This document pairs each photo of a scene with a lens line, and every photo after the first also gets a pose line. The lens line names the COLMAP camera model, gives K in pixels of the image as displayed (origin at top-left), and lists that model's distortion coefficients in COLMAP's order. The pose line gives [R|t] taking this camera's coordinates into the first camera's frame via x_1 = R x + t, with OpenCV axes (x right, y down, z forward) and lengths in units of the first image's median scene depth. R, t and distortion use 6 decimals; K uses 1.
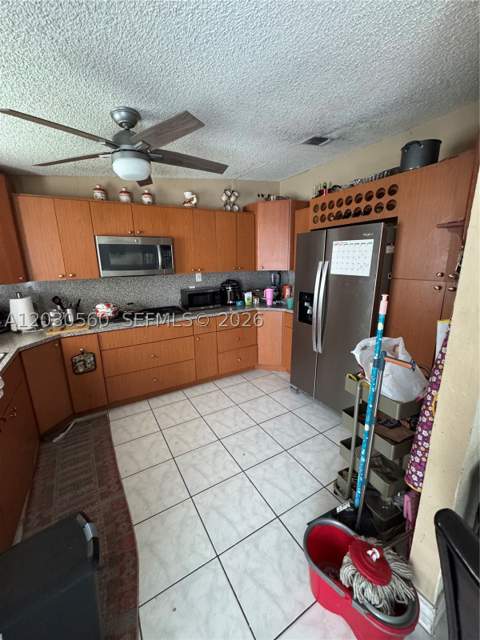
lens RADIAL K [[256.2, 0, 239.6], [0, 256.2, 320.3], [0, 0, 1]] dist [-0.001045, 0.000381]
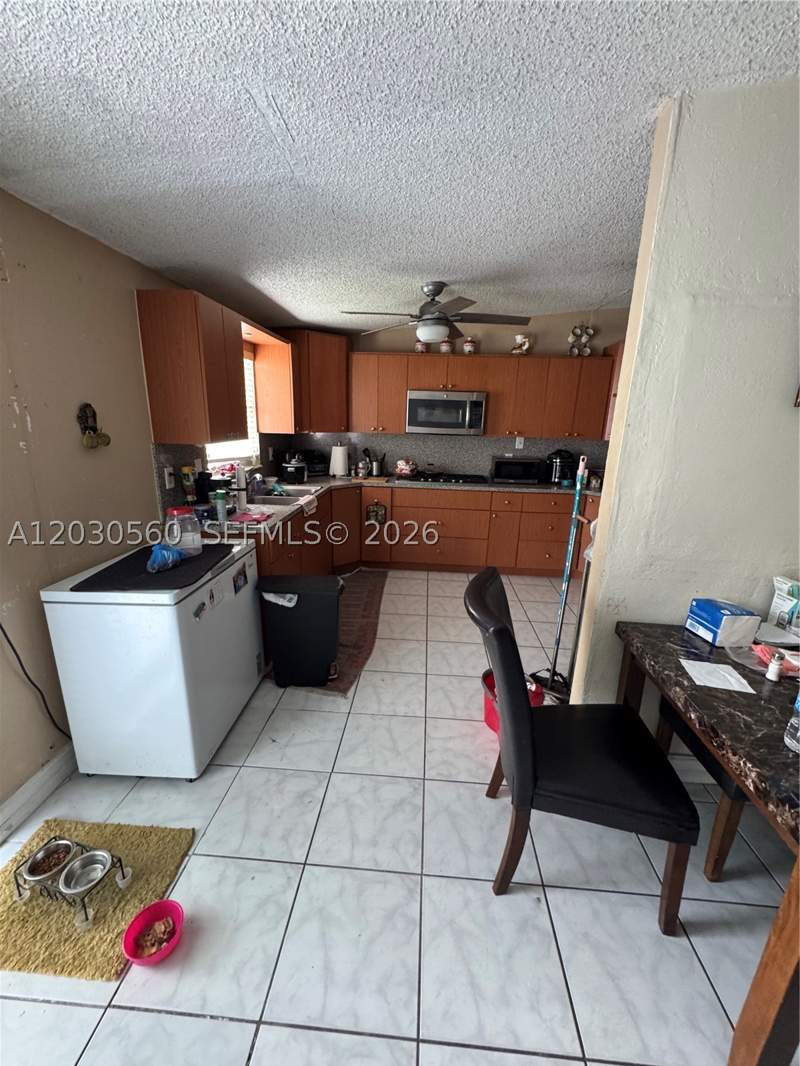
lens RADIAL K [[426.7, 0, 402.6], [0, 426.7, 531.6], [0, 0, 1]] dist [-0.001045, 0.000381]
pose [[0.828276, 0.185751, -0.528636, 0.368580], [-0.173859, 0.982085, 0.072678, 0.084033], [0.532665, 0.031710, 0.845732, -0.363006]]
